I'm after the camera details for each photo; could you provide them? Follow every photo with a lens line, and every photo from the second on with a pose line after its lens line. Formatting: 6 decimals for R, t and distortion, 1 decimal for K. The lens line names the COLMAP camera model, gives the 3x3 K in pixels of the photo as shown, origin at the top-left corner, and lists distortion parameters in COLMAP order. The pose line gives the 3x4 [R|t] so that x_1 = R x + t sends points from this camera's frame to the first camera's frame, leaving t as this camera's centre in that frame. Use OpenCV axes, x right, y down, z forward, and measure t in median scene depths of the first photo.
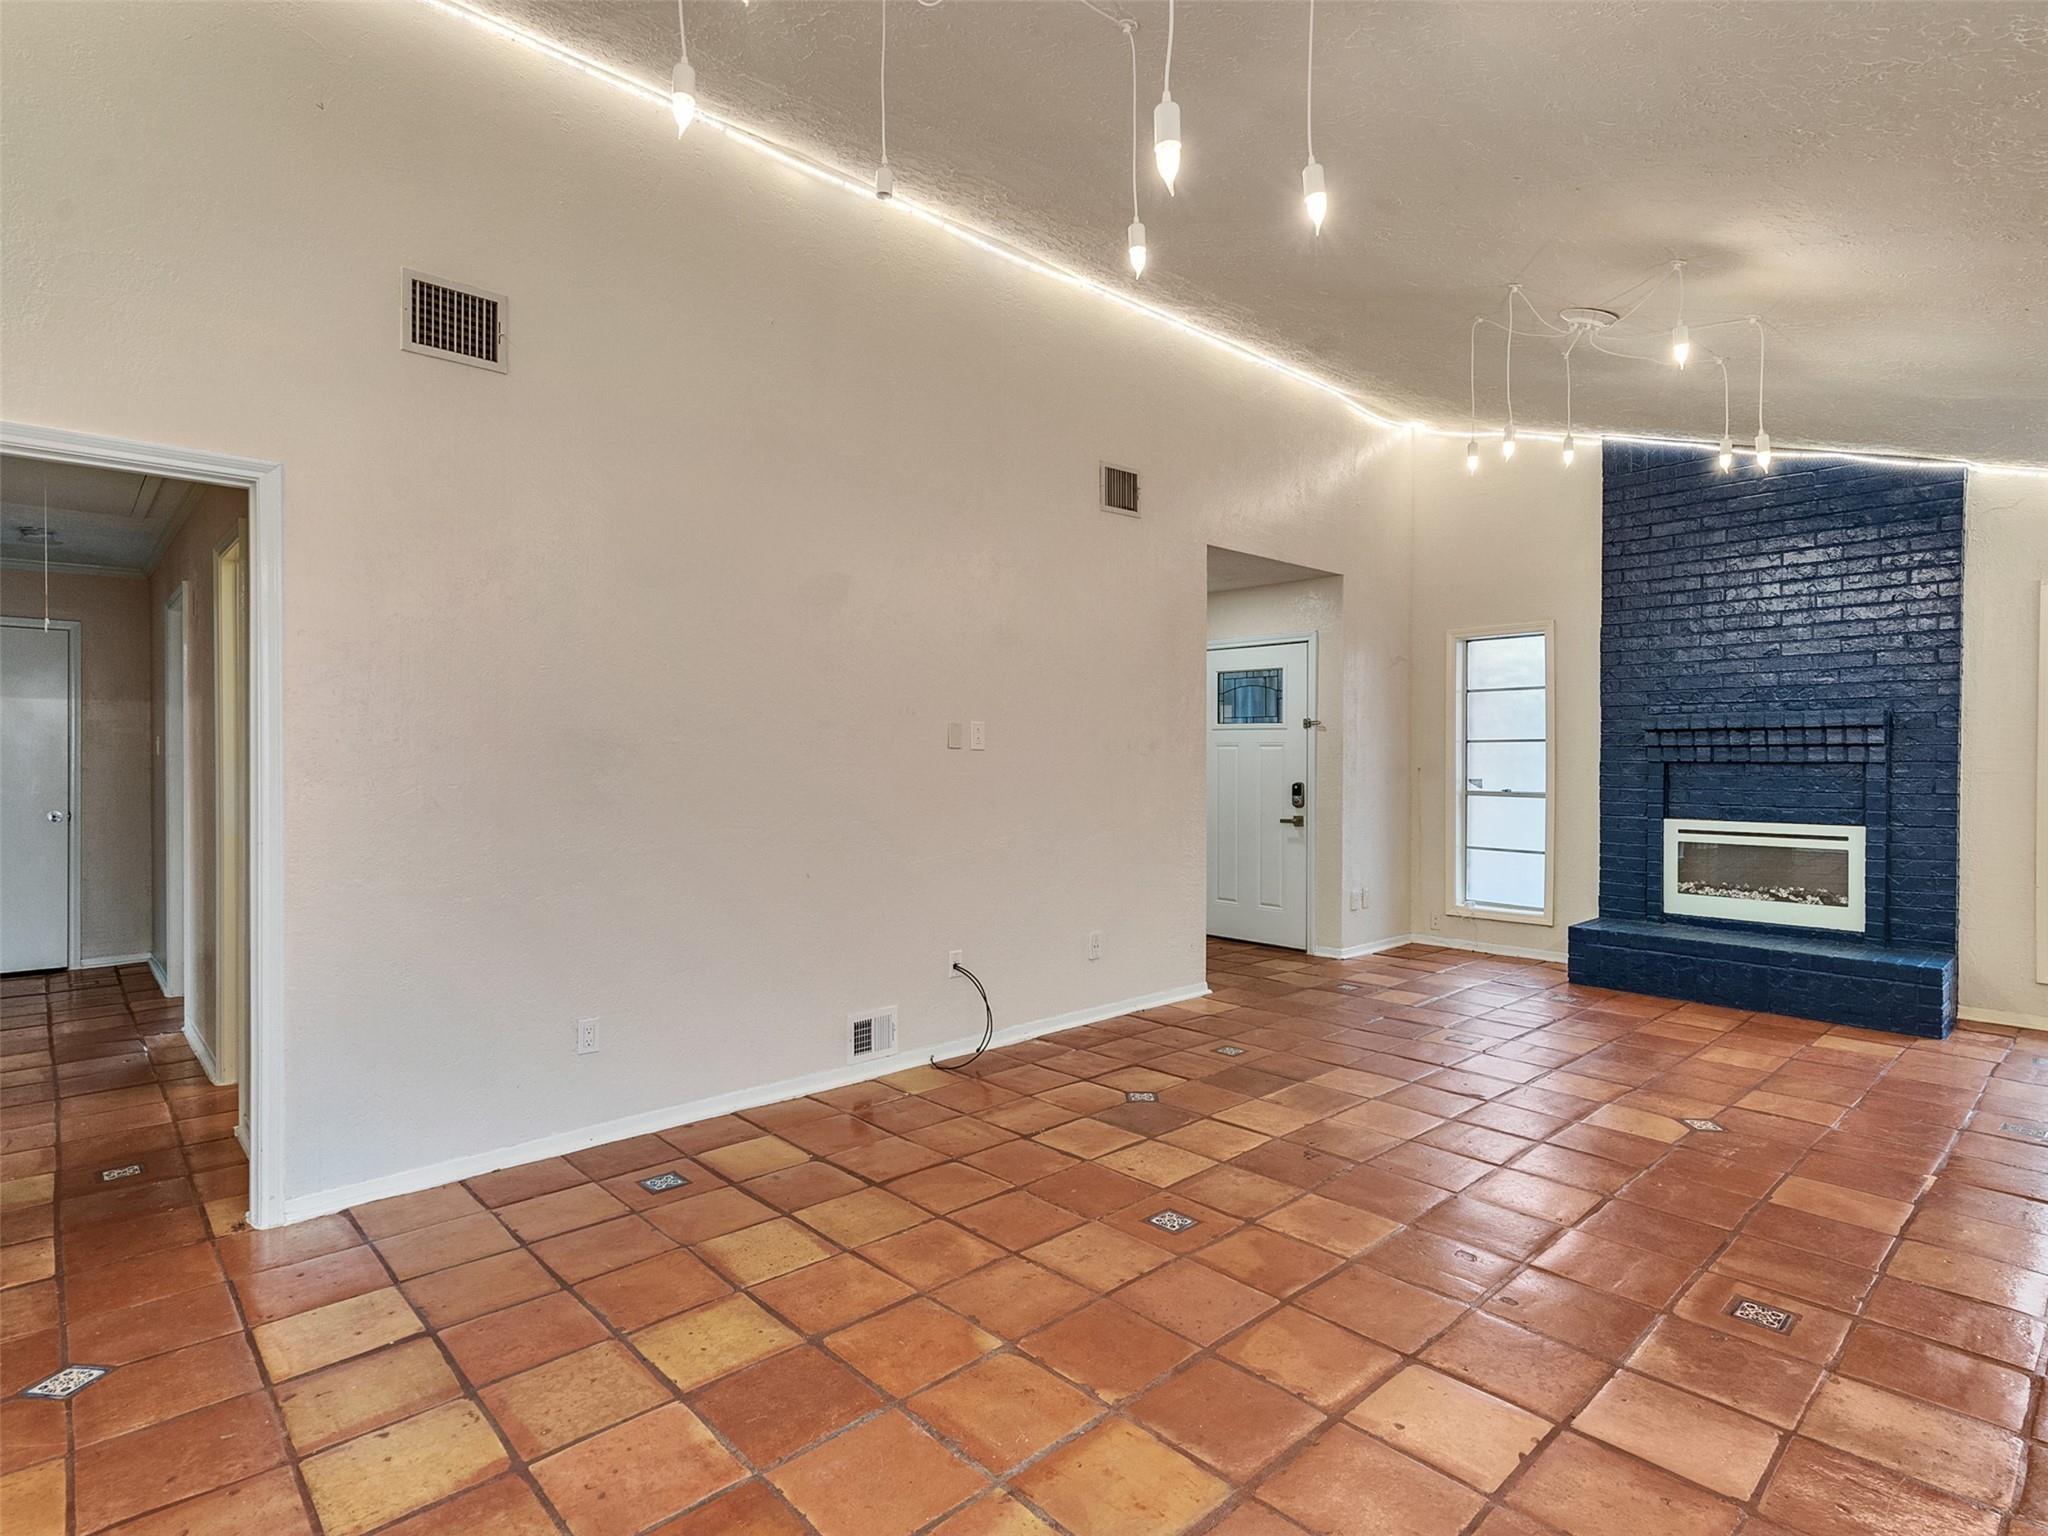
lens RADIAL K [[1060.1, 0, 1008.0], [0, 1060.1, 764.8], [0, 0, 1]] dist [-0.006196, 0.005701]
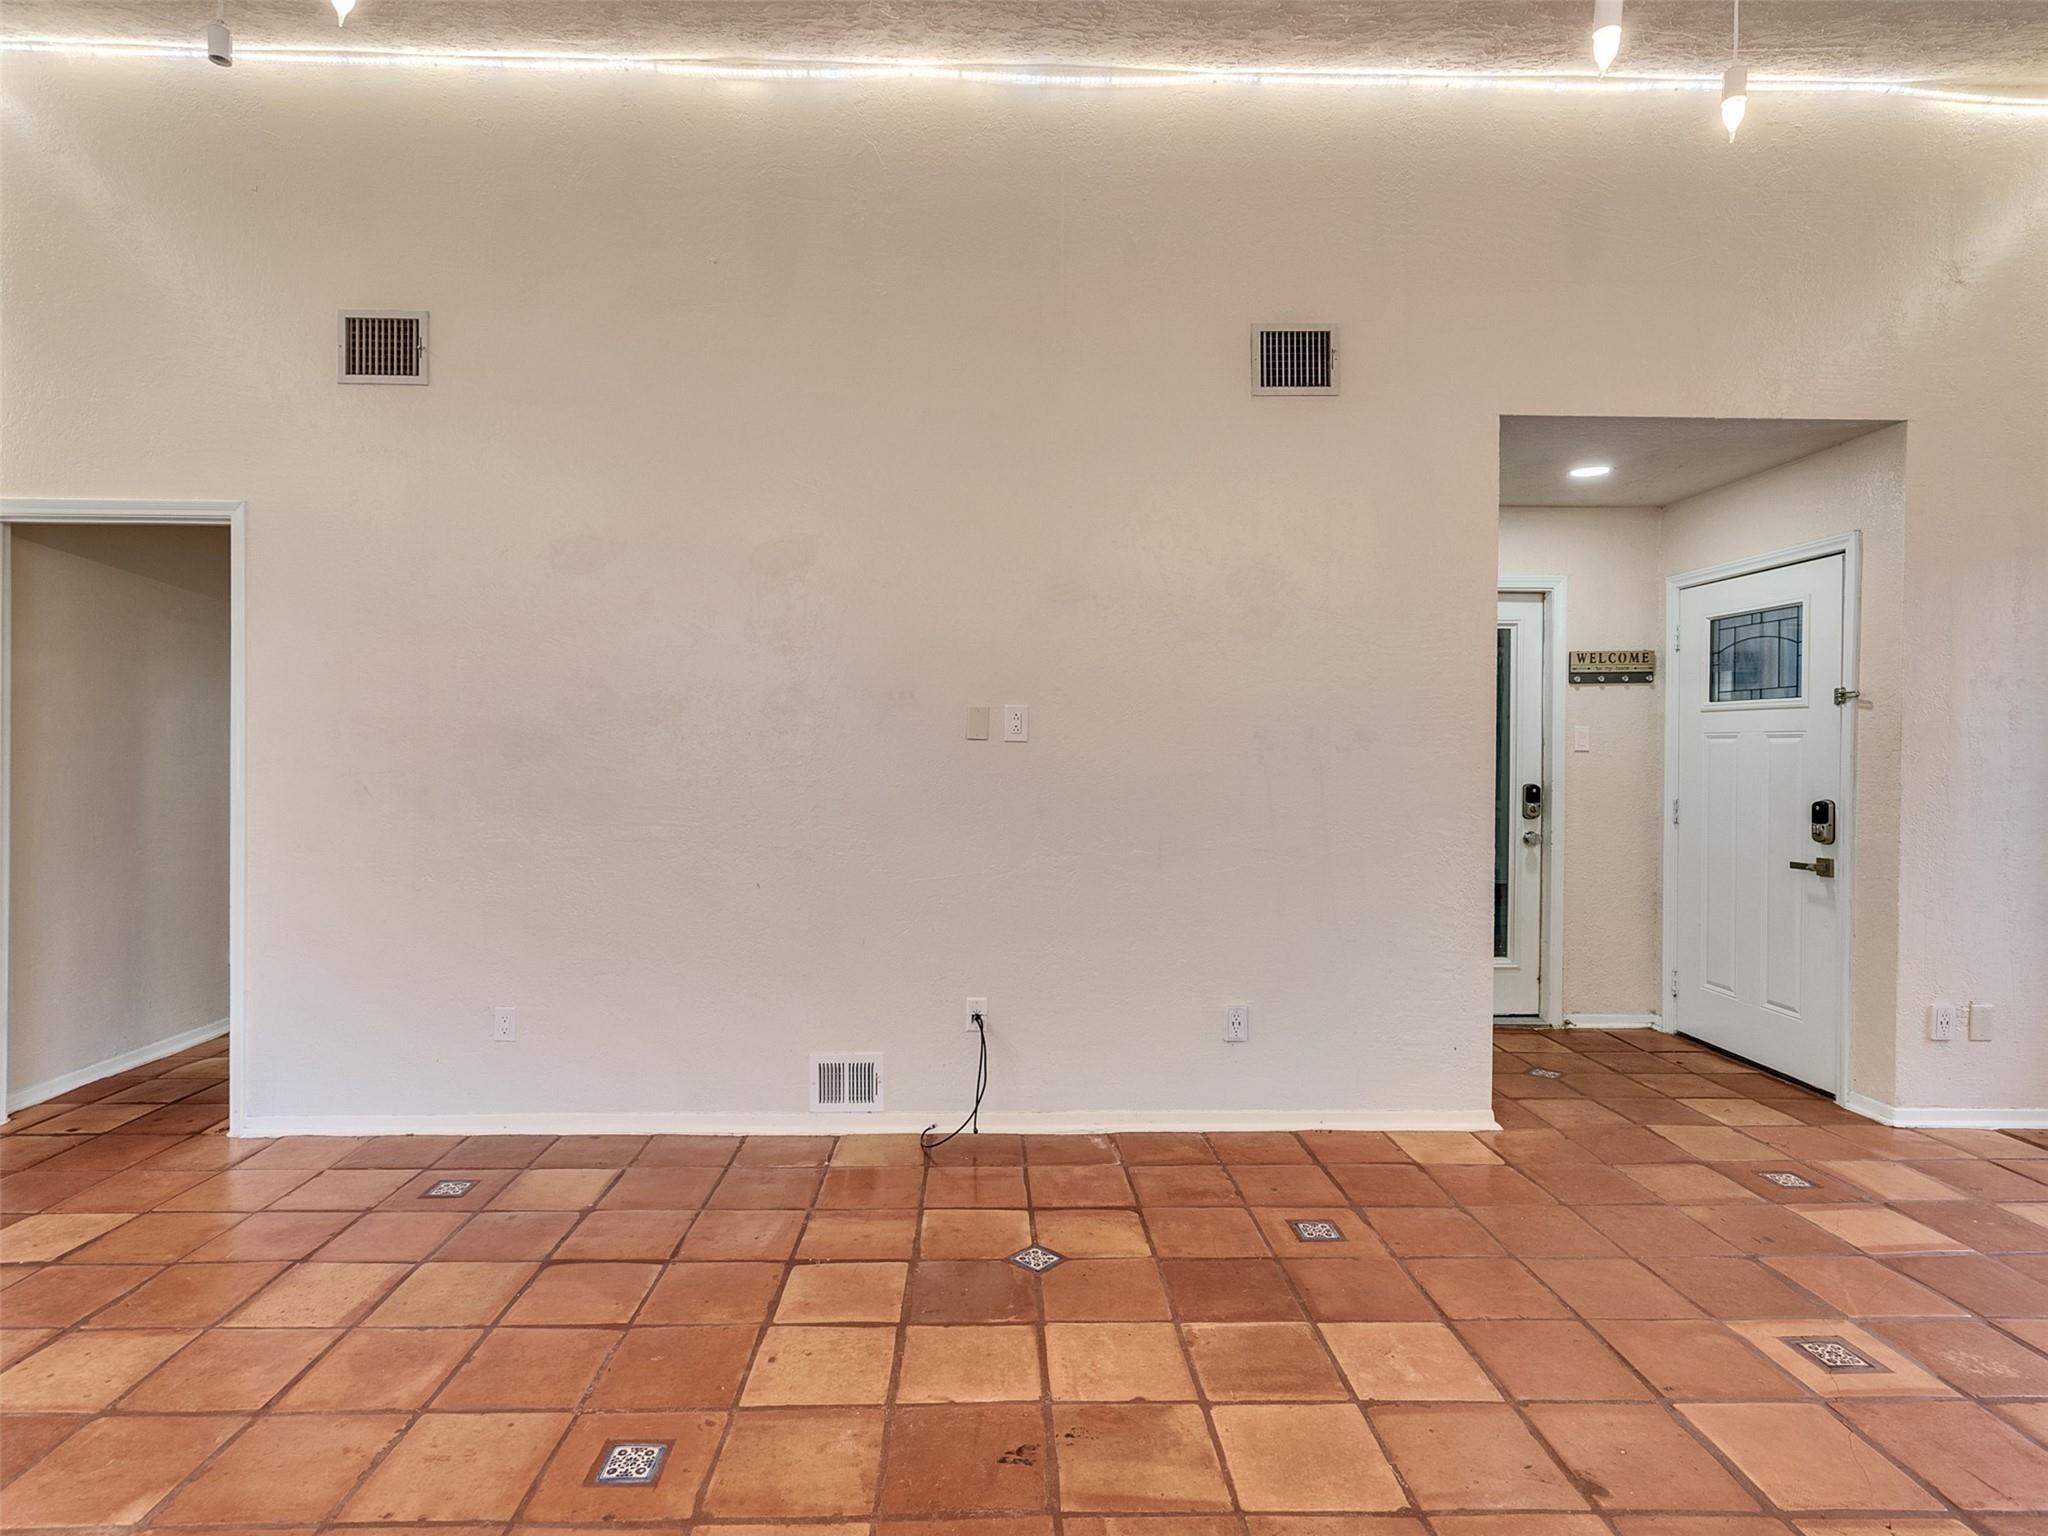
lens RADIAL K [[1060.1, 0, 1007.8], [0, 1060.1, 766.0], [0, 0, 1]] dist [-0.006196, 0.005701]
pose [[0.754531, 0.012454, -0.656146, 0.405597], [-0.010648, 0.999921, 0.006735, -0.001294], [0.656178, 0.001905, 0.754604, 0.357838]]
